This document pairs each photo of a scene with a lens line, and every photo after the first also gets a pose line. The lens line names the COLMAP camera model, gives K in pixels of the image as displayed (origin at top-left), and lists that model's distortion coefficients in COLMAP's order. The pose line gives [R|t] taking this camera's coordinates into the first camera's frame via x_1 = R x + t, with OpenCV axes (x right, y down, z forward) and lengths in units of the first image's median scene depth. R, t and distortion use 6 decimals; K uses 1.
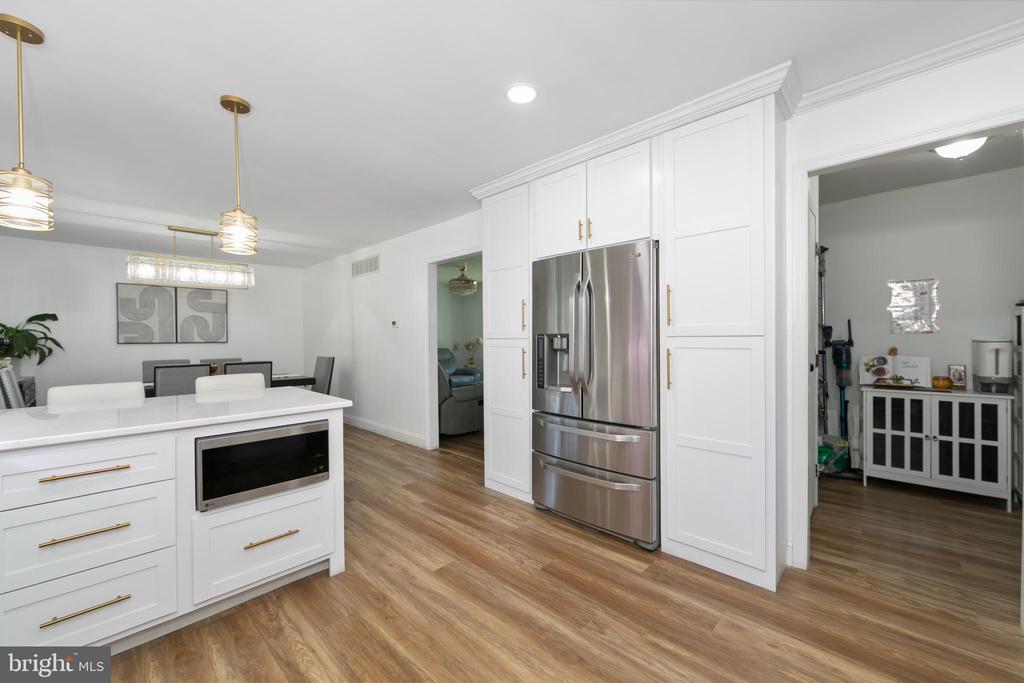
lens RADIAL K [[402.2, 0, 512.0], [0, 402.2, 338.2], [0, 0, 1]] dist [-0.001944, -0.000109]
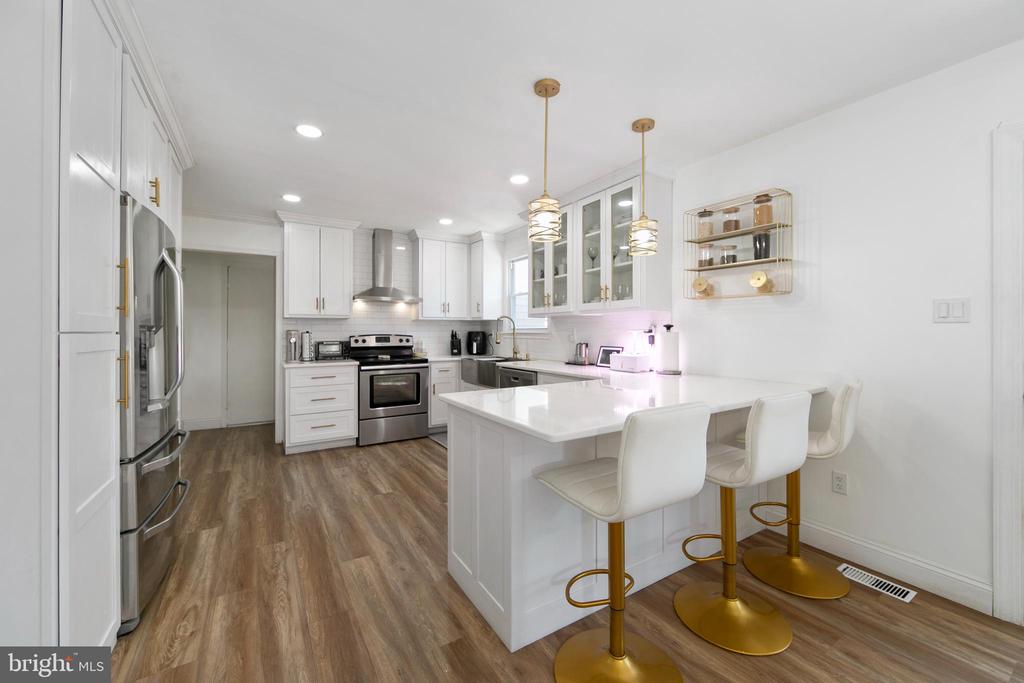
lens RADIAL K [[402.2, 0, 510.1], [0, 402.2, 334.7], [0, 0, 1]] dist [-0.001944, -0.000109]
pose [[-0.967500, 0.006371, 0.252789, -0.822016], [0.009556, 0.999890, 0.011374, 0.001011], [-0.252689, 0.013420, -0.967454, 1.918360]]
